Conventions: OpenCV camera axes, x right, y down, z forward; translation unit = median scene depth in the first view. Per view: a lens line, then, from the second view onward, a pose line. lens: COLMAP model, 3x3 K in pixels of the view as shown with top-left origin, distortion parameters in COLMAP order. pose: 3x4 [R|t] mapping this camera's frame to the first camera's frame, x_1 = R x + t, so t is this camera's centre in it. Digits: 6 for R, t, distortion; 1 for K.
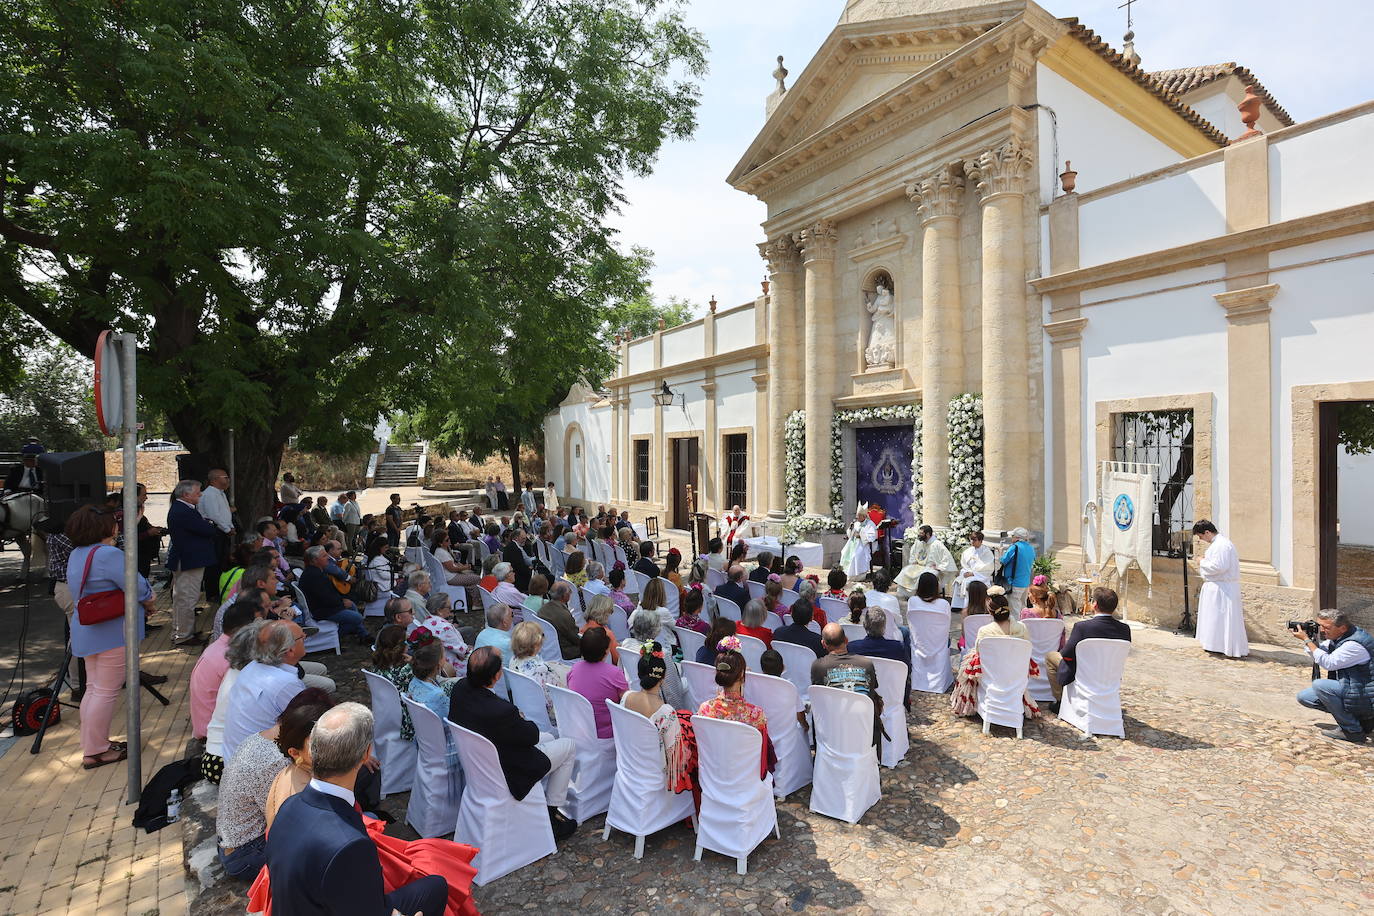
lens RADIAL K [[634.6, 0, 687.0], [0, 634.6, 458.0], [0, 0, 1]] dist [-0.060997, 0.022608]
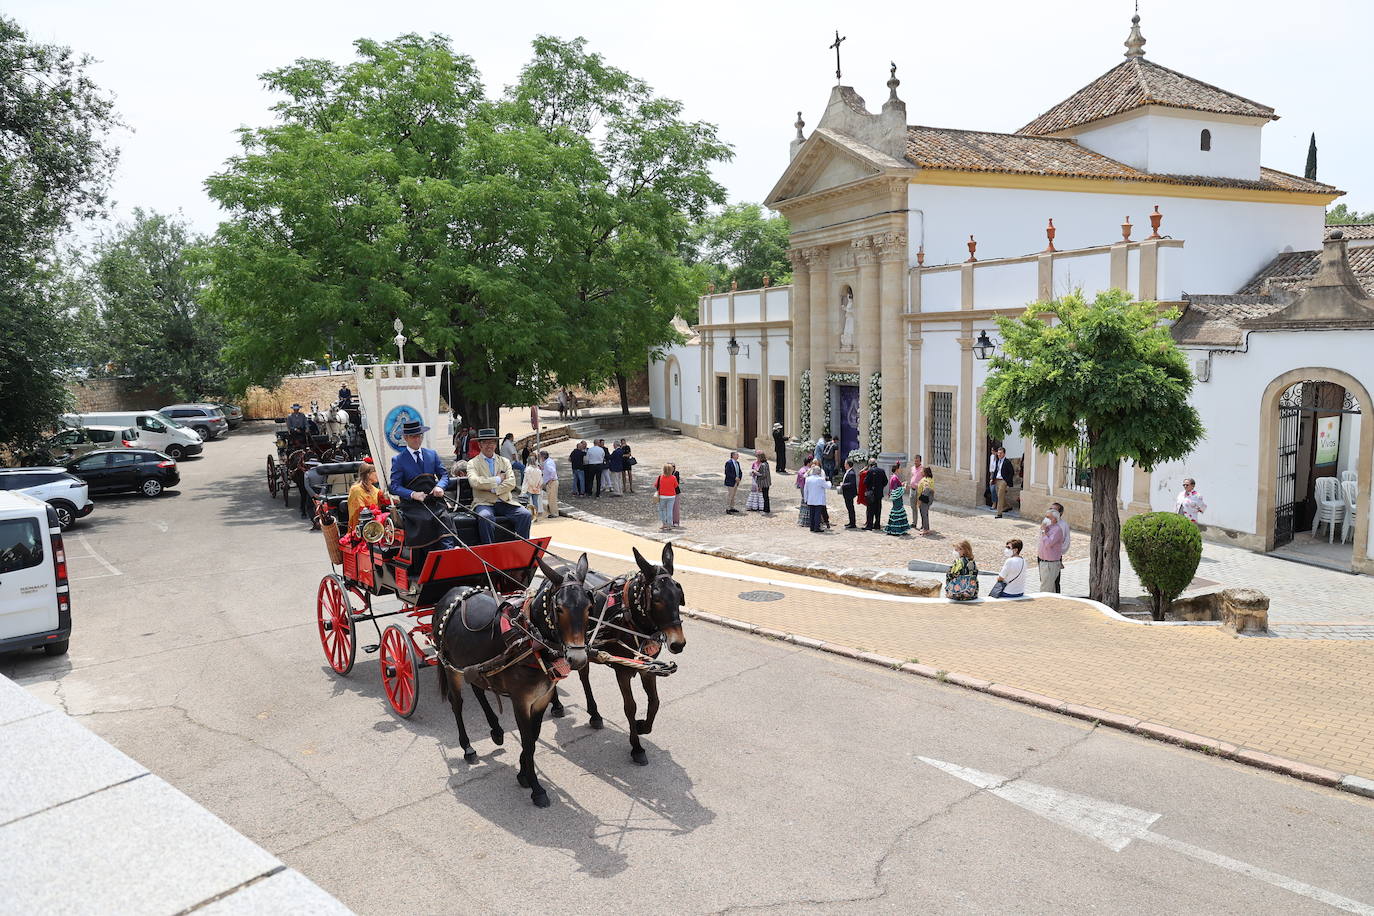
lens RADIAL K [[983.9, 0, 687.0], [0, 983.9, 458.0], [0, 0, 1]] dist [-0.099359, 0.078546]
pose [[0.980076, 0.008363, -0.198445, 0.459627], [0.016833, 0.992022, 0.124940, -0.210673], [0.197907, -0.125791, 0.972116, -1.696800]]
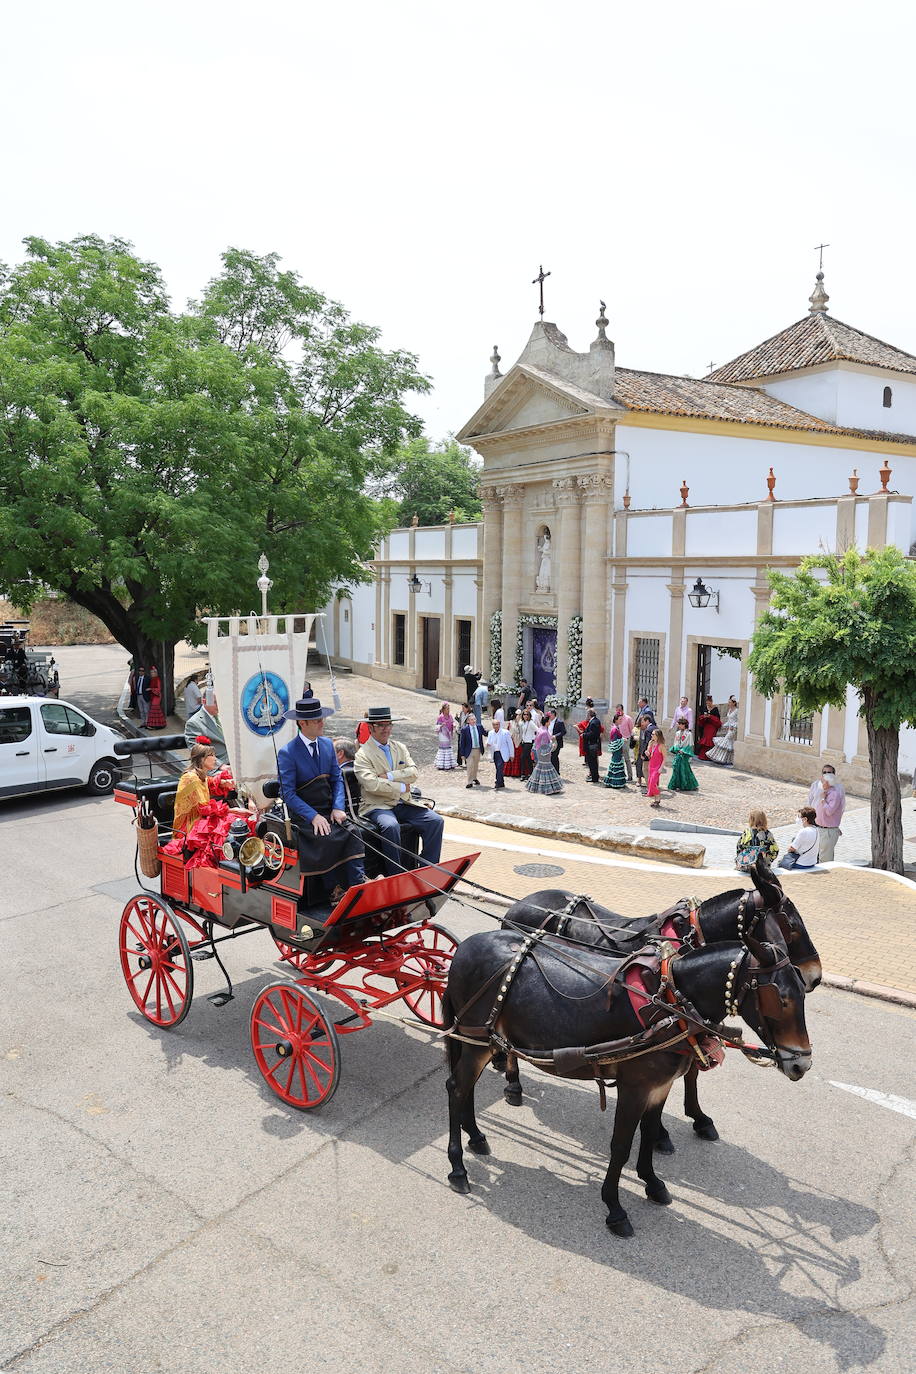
lens RADIAL K [[983.9, 0, 462.3], [0, 983.9, 671.9], [0, 0, 1]] dist [-0.099359, 0.078546]
pose [[0.998596, 0.018651, -0.049590, 0.265482], [-0.013210, 0.994079, 0.107856, -0.230030], [0.051308, -0.107049, 0.992929, -1.595089]]
